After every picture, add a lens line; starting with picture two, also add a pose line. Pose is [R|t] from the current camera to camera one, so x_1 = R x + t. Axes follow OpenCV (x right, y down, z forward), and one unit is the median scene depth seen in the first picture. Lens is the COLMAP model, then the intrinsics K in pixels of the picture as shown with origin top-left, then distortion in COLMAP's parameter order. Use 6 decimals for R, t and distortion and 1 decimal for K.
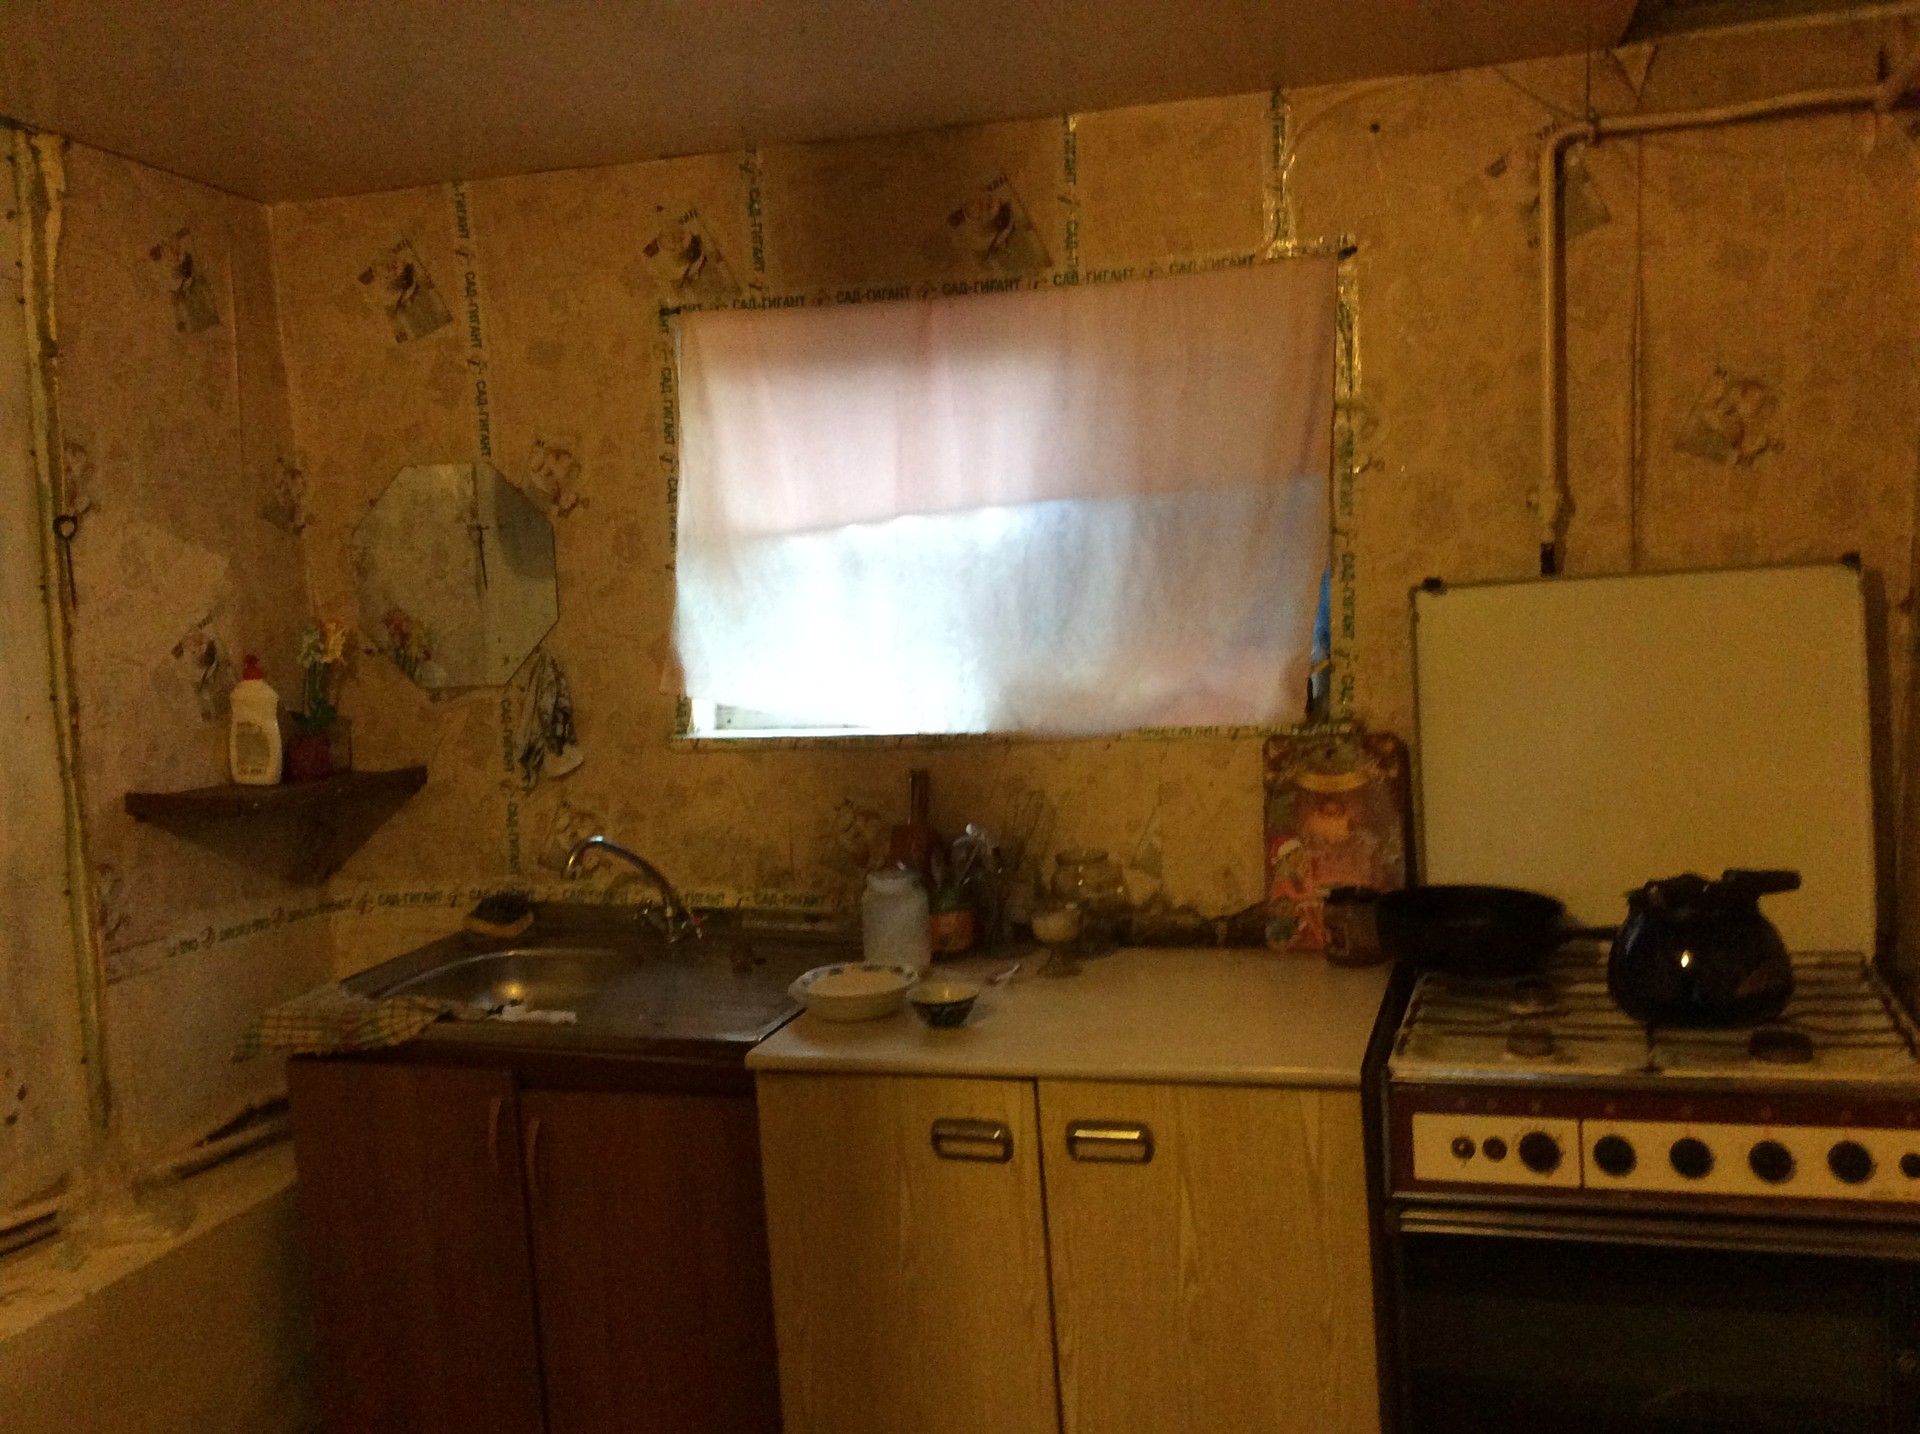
lens RADIAL K [[1778.3, 0, 951.1], [0, 1778.3, 727.9], [0, 0, 1]] dist [0.062562, 0.000000]
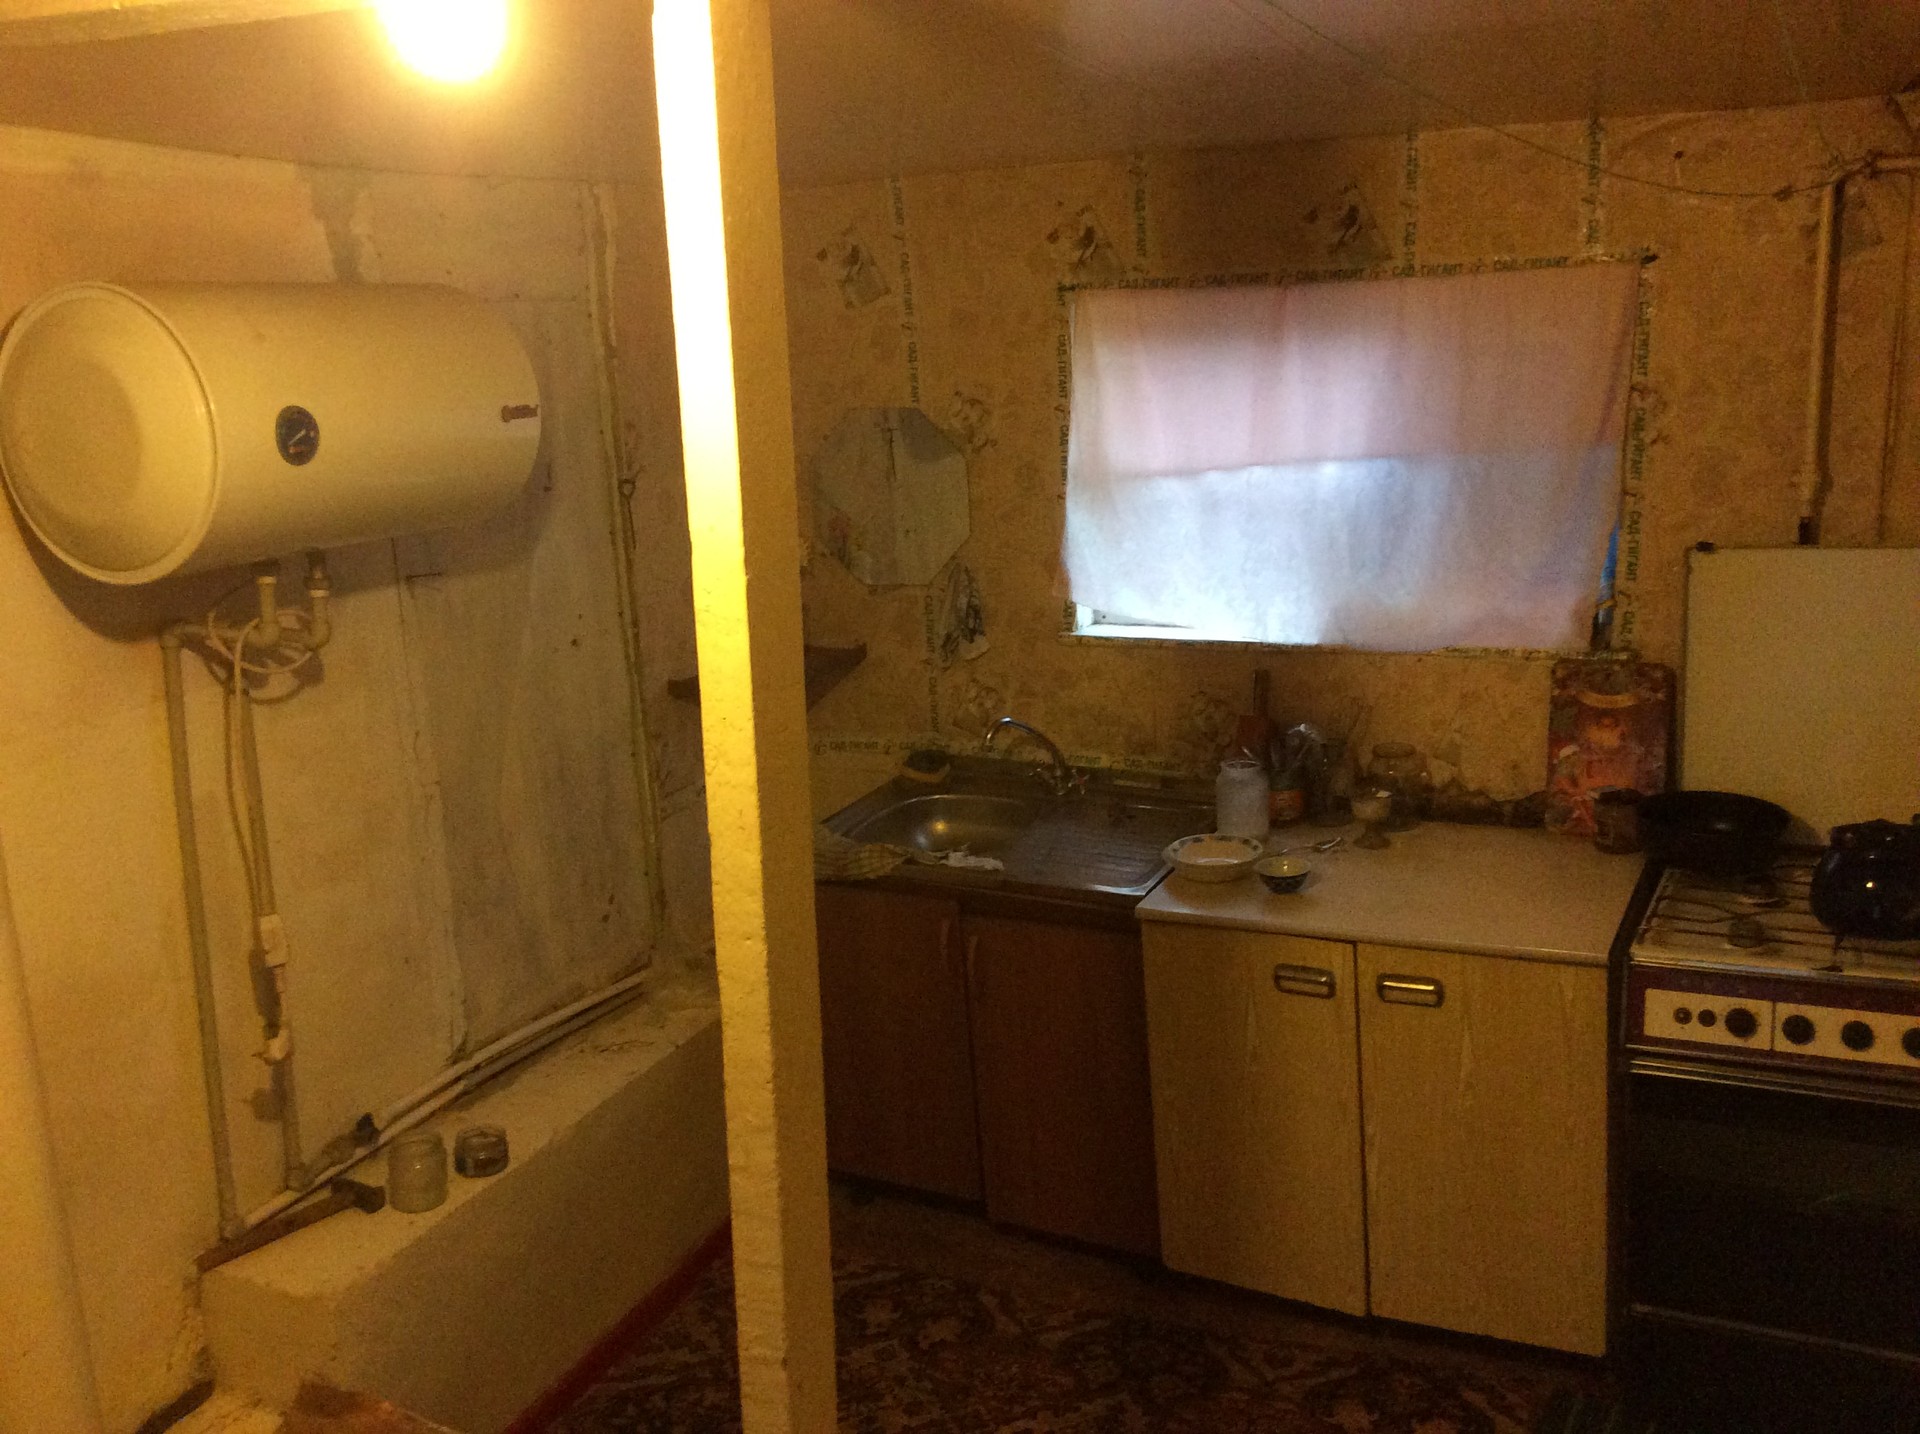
lens RADIAL K [[1778.3, 0, 944.3], [0, 1778.3, 730.0], [0, 0, 1]] dist [0.062562, 0.000000]
pose [[0.986398, 0.027988, -0.161972, -0.035725], [-0.001447, 0.986837, 0.161710, -0.143222], [0.164366, -0.159276, 0.973455, -0.272423]]
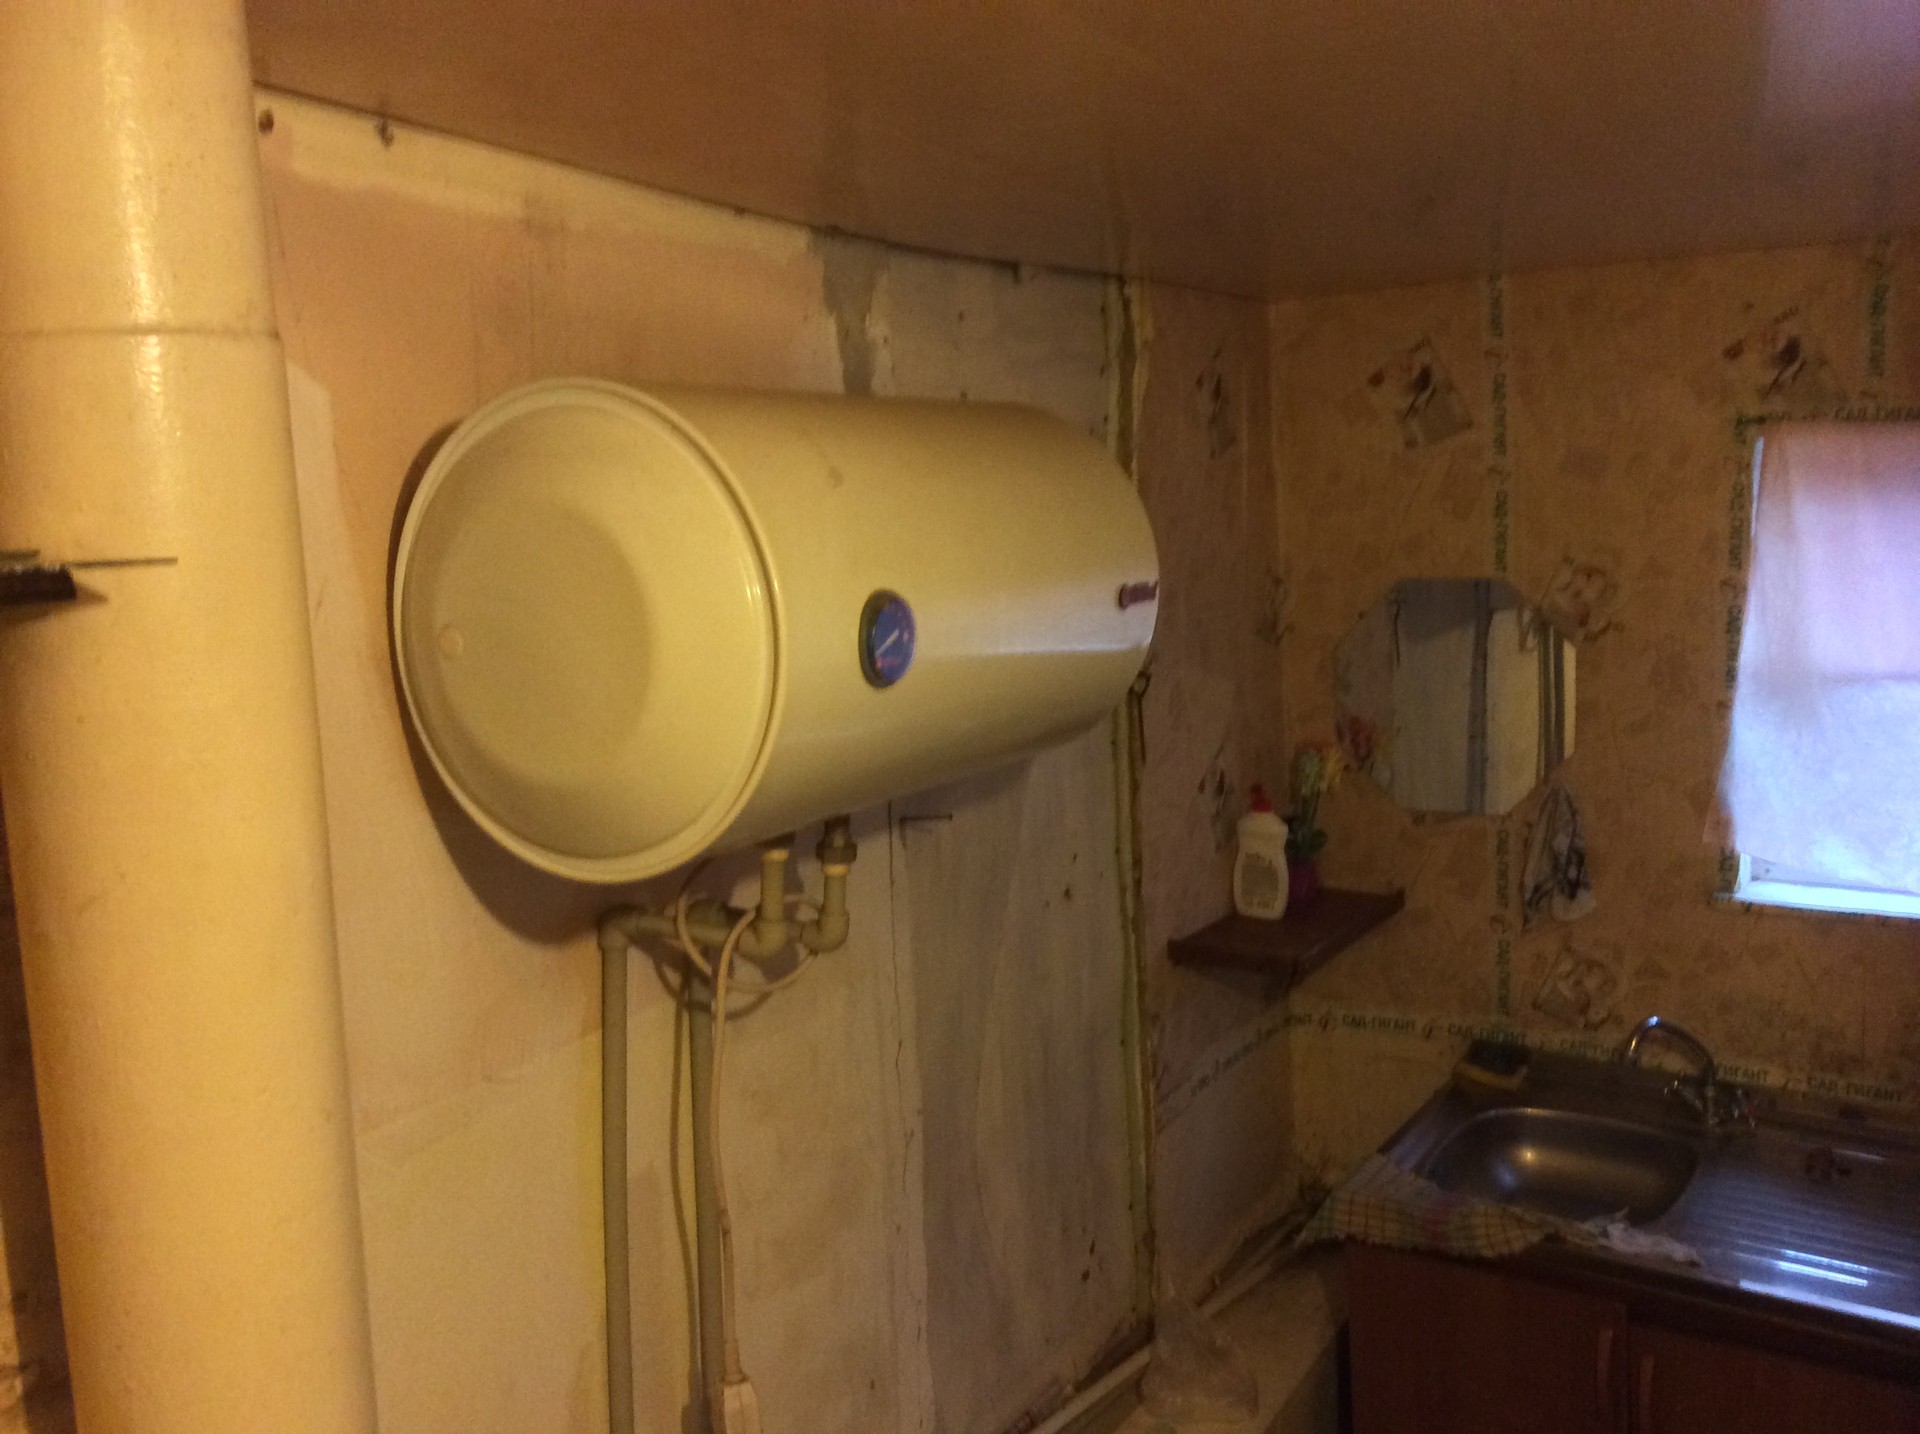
lens RADIAL K [[1778.3, 0, 961.1], [0, 1778.3, 721.5], [0, 0, 1]] dist [0.062562, 0.000000]
pose [[0.962067, 0.041256, -0.269677, -0.308813], [-0.020950, 0.996753, 0.077750, -0.158296], [0.272009, -0.069151, 0.959807, 0.033757]]
